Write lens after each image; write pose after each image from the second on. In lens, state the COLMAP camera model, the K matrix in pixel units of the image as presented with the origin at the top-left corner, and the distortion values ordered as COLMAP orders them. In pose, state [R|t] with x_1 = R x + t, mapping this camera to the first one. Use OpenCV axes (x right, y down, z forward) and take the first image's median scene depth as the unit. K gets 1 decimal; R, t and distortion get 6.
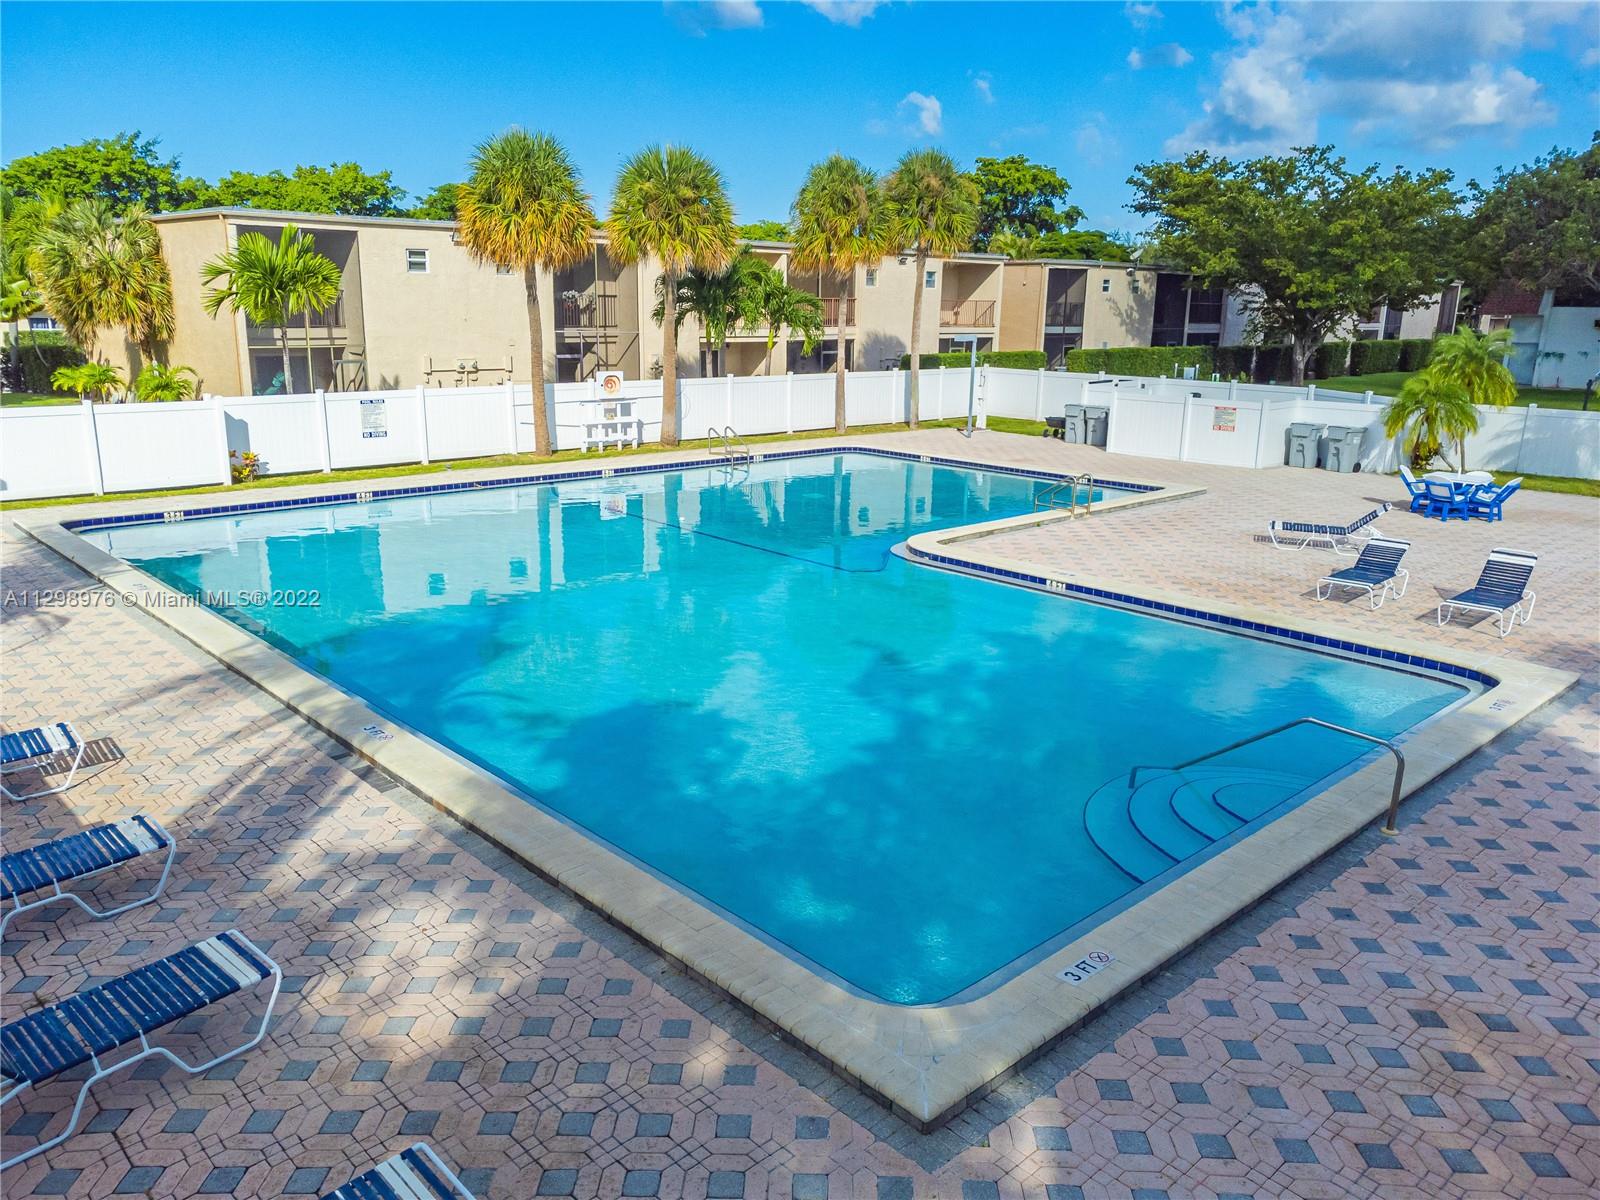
lens RADIAL K [[1196.9, 0, 808.3], [0, 1196.9, 546.2], [0, 0, 1]] dist [0.002509, 0.026040]
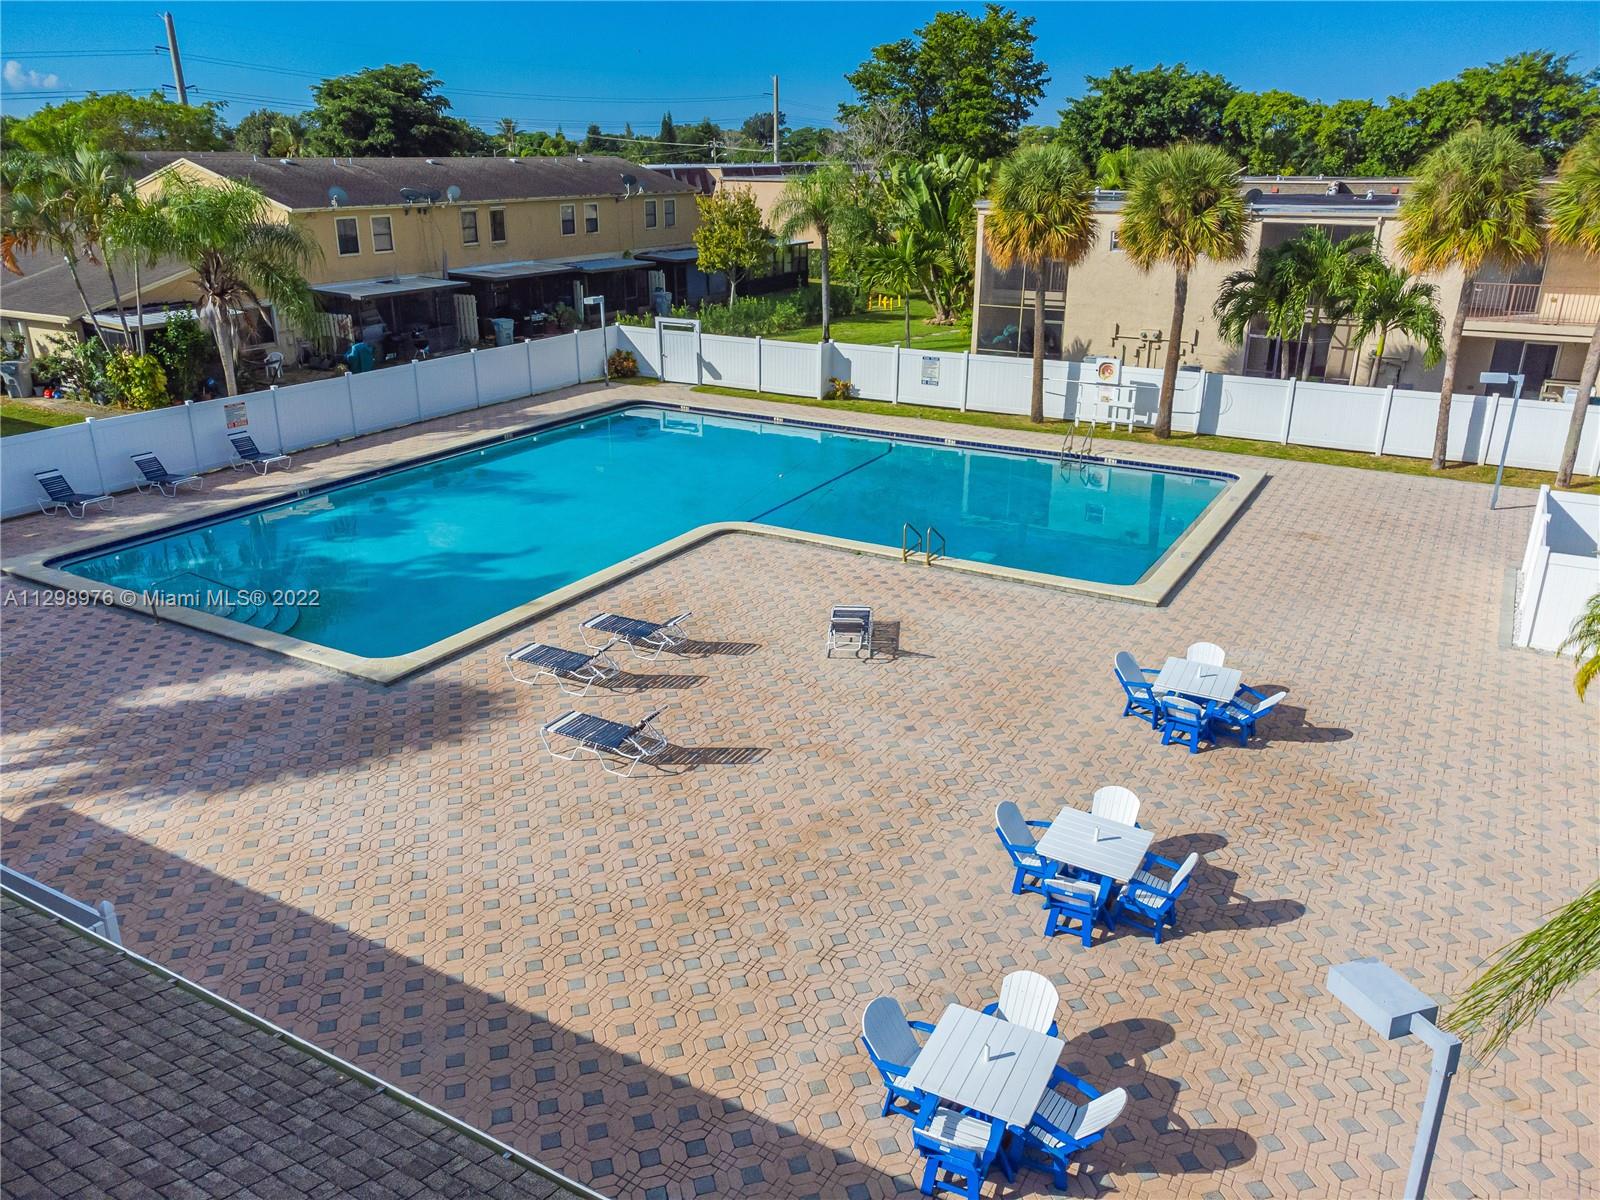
lens RADIAL K [[1187.8, 0, 800.0], [0, 1187.8, 600.0], [0, 0, 1]] dist [0.006574, 0.028804]
pose [[0.273323, 0.321133, -0.906735, 1.941813], [-0.200913, 0.940896, 0.272669, -0.431974], [0.940706, 0.107648, 0.321688, 1.002783]]
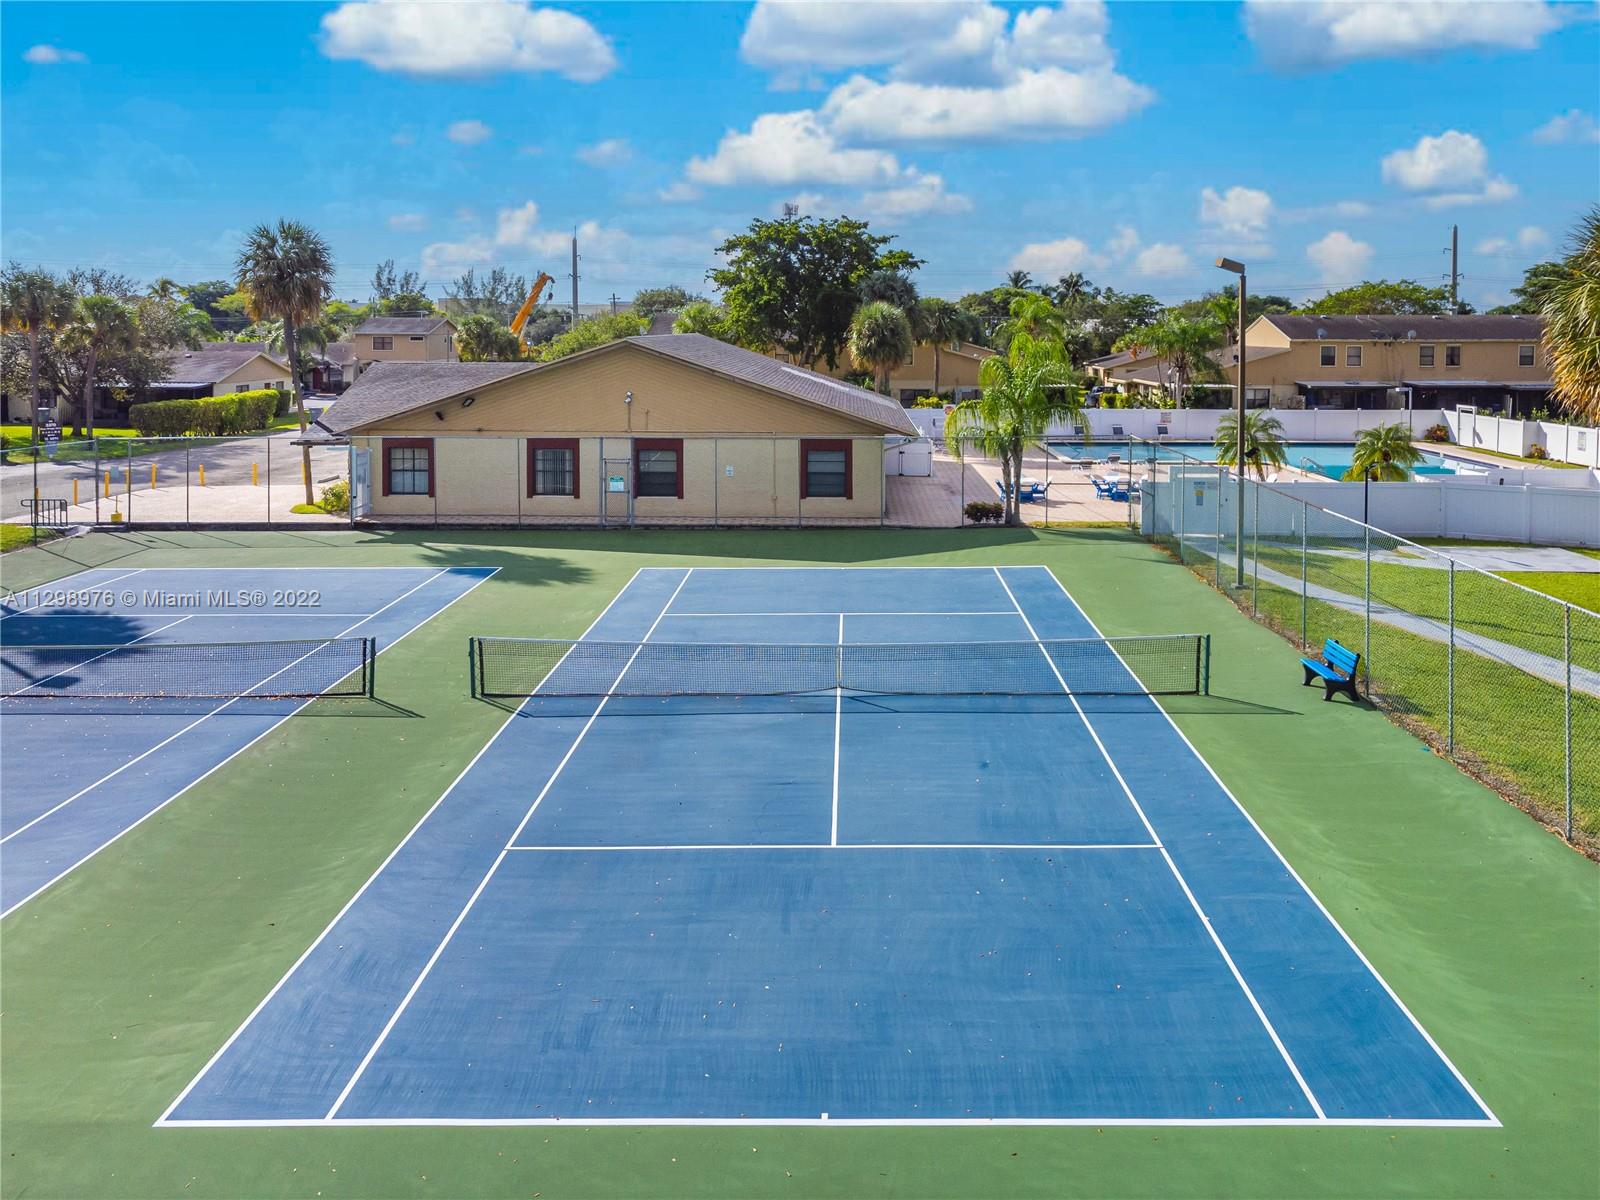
lens RADIAL K [[1187.8, 0, 800.0], [0, 1187.8, 600.0], [0, 0, 1]] dist [0.006574, 0.028804]
pose [[-0.698218, 0.132138, -0.703584, 4.319773], [-0.175534, 0.921214, 0.347206, -0.703440], [0.694031, 0.365929, -0.620014, 3.095736]]
